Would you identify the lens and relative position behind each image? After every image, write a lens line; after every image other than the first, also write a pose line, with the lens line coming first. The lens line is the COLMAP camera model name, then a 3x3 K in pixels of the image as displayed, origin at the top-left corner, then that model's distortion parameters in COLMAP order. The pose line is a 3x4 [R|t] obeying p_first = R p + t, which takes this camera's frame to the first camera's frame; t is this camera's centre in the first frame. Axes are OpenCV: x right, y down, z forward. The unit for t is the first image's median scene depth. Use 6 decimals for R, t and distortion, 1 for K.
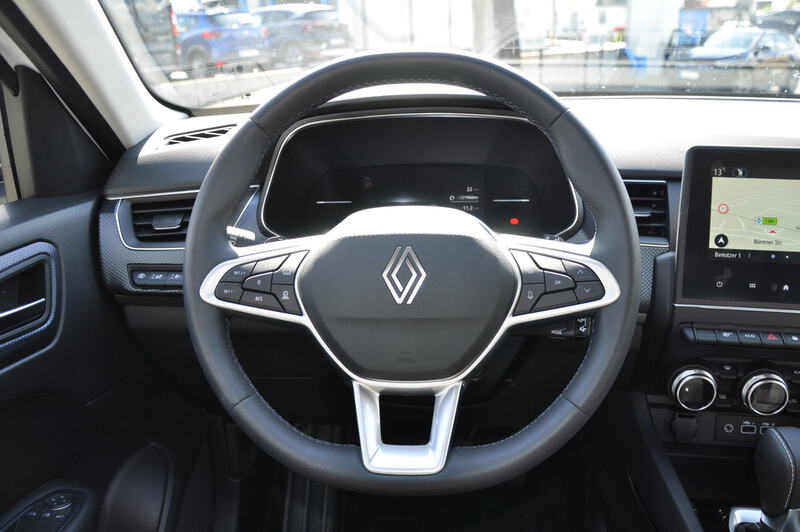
lens RADIAL K [[611.1, 0, 400.0], [0, 611.1, 266.0], [0, 0, 1]] dist [-0.178458, 0.131105]
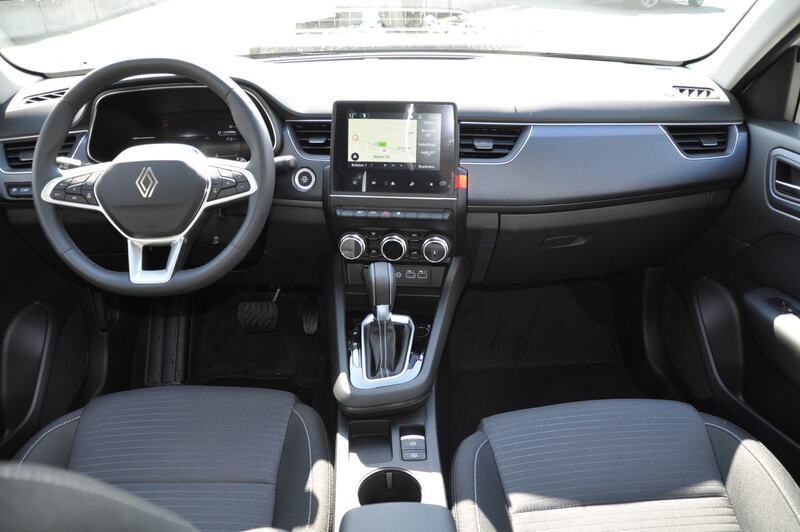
lens RADIAL K [[611.1, 0, 400.0], [0, 611.1, 266.0], [0, 0, 1]] dist [-0.178458, 0.131105]
pose [[0.992347, -0.038014, 0.117482, 0.526810], [0.020974, 0.989498, 0.143017, 0.024289], [-0.121685, -0.139458, 0.982723, -0.894478]]
